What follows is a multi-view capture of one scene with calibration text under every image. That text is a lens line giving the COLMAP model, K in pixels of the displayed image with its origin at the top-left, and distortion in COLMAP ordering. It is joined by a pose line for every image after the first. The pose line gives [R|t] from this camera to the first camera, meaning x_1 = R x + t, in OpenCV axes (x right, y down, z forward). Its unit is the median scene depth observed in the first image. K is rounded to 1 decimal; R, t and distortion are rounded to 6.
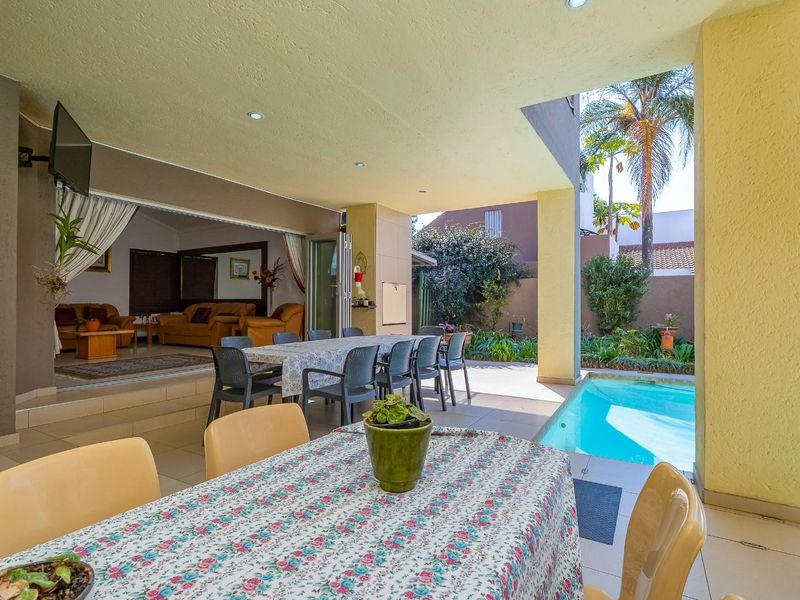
lens RADIAL K [[423.3, 0, 405.0], [0, 423.3, 297.1], [0, 0, 1]] dist [-0.001585, -0.000276]
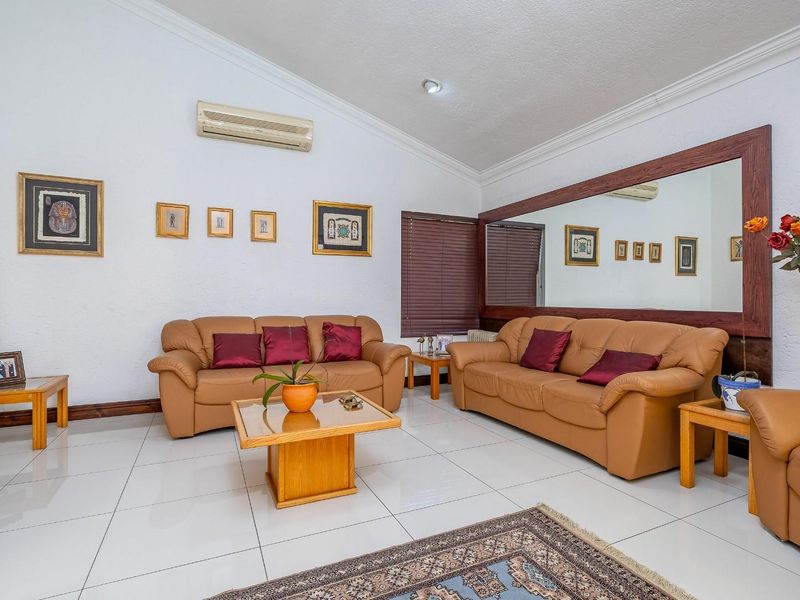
lens RADIAL K [[423.3, 0, 405.0], [0, 423.3, 297.1], [0, 0, 1]] dist [-0.001585, -0.000276]
pose [[0.828686, 0.002890, -0.559706, -0.343655], [0.005496, 0.999896, 0.013301, -0.013558], [0.559687, -0.014098, 0.828584, 0.550725]]
